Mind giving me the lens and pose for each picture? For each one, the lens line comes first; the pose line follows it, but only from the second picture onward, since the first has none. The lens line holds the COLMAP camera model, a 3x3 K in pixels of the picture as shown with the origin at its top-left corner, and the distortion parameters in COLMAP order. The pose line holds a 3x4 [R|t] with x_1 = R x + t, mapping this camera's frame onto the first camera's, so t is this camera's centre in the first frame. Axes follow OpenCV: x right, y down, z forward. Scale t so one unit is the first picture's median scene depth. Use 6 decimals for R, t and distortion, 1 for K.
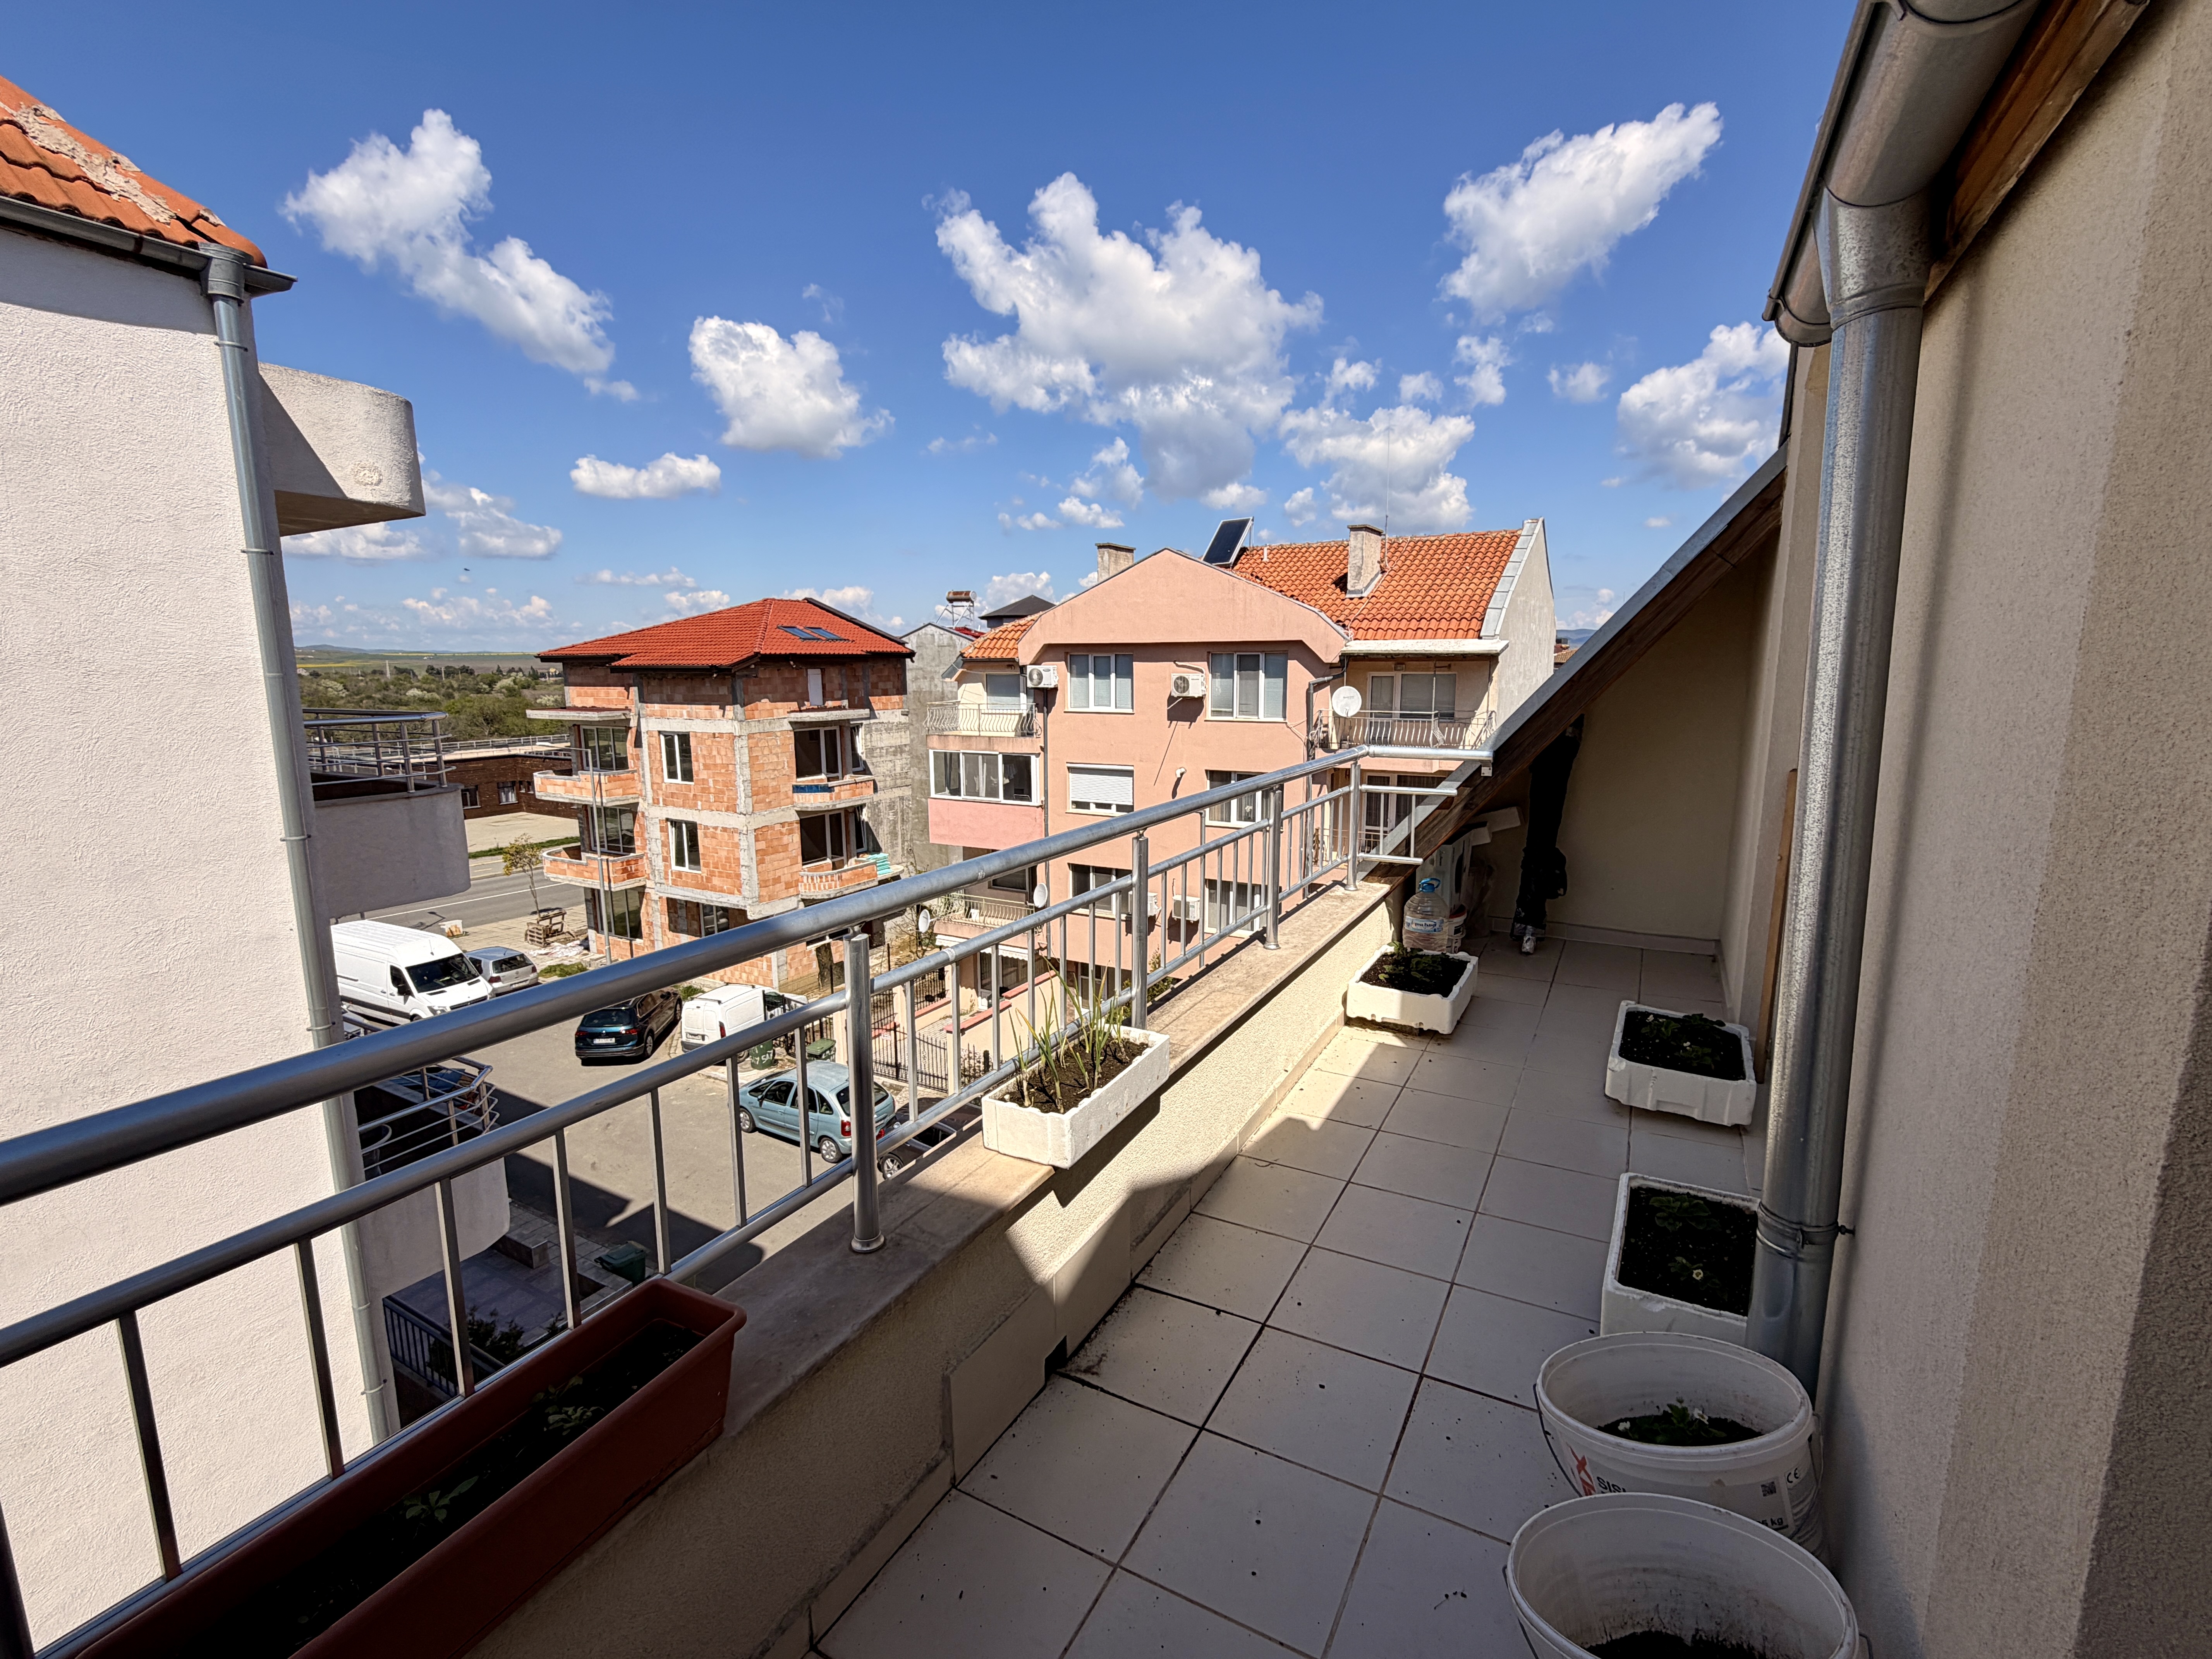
lens RADIAL K [[986.5, 0, 1106.0], [0, 986.5, 829.5], [0, 0, 1]] dist [-0.000237, 0.000153]
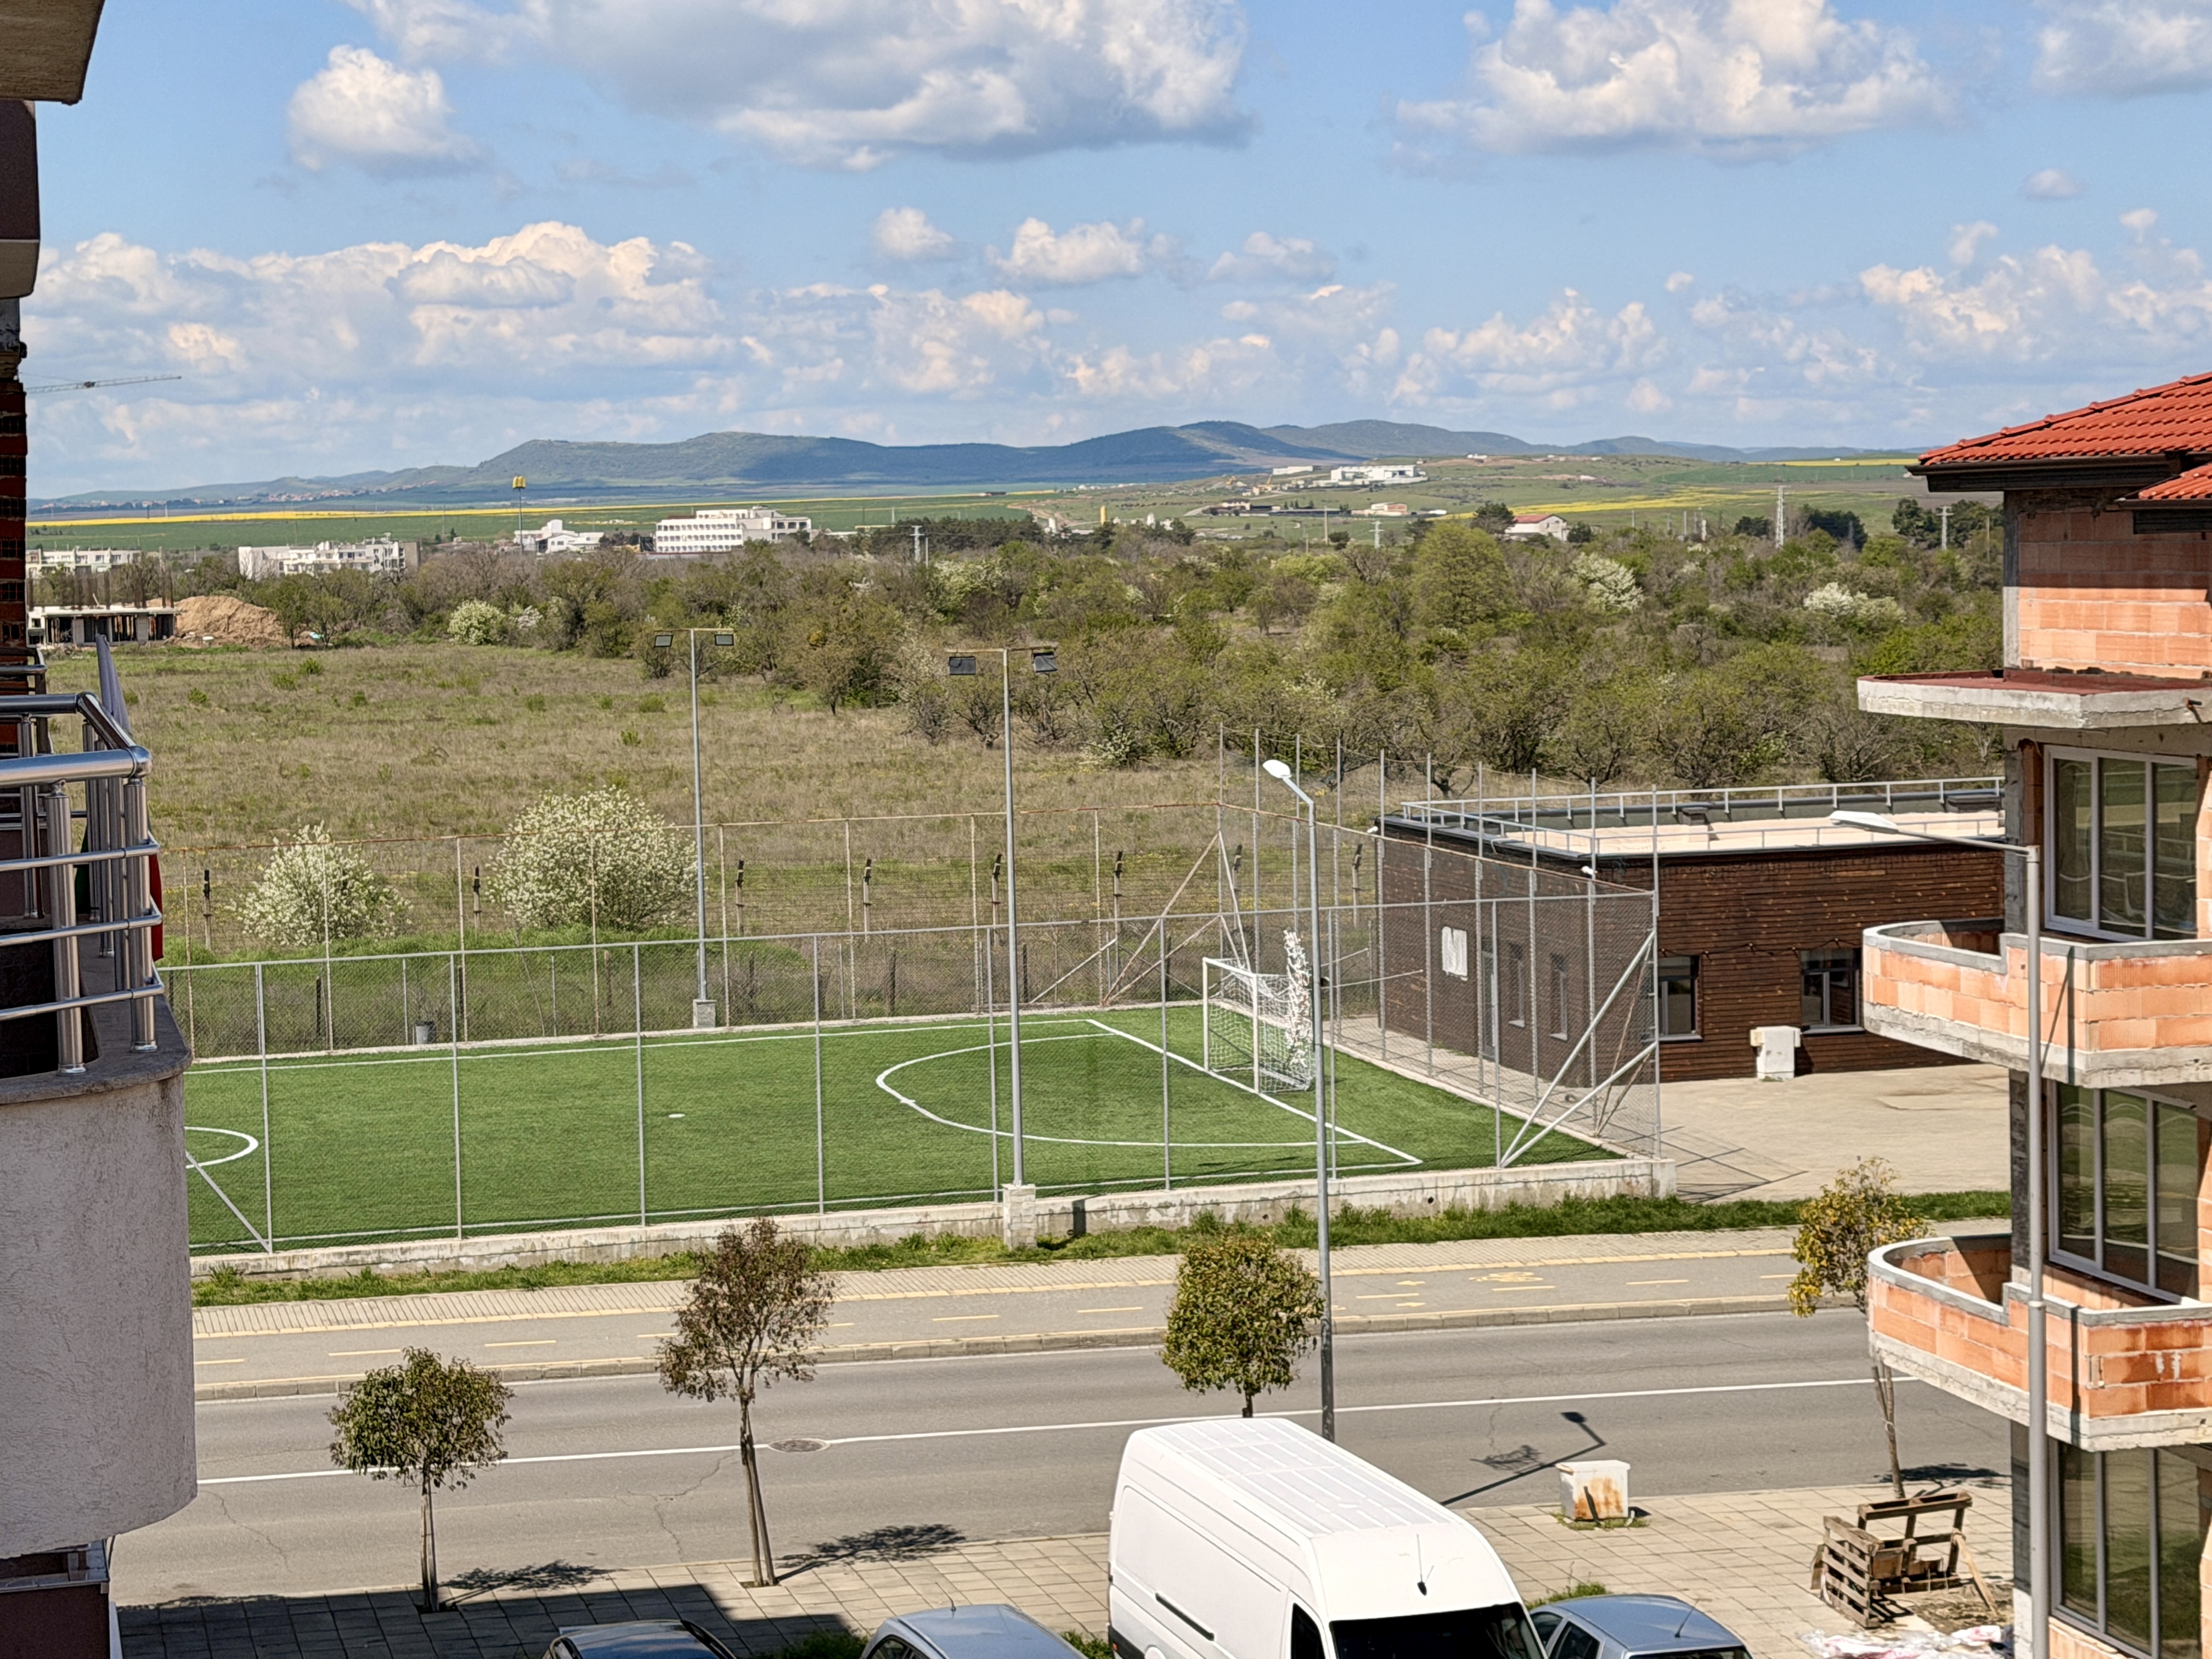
lens RADIAL K [[4144.3, 0, 1106.0], [0, 4144.3, 829.5], [0, 0, 1]] dist [0.177065, -0.040921]
pose [[0.686616, 0.044595, -0.725651, 0.053088], [-0.103629, 0.993929, -0.036972, -0.020669], [0.719597, 0.100584, 0.687069, 0.115179]]
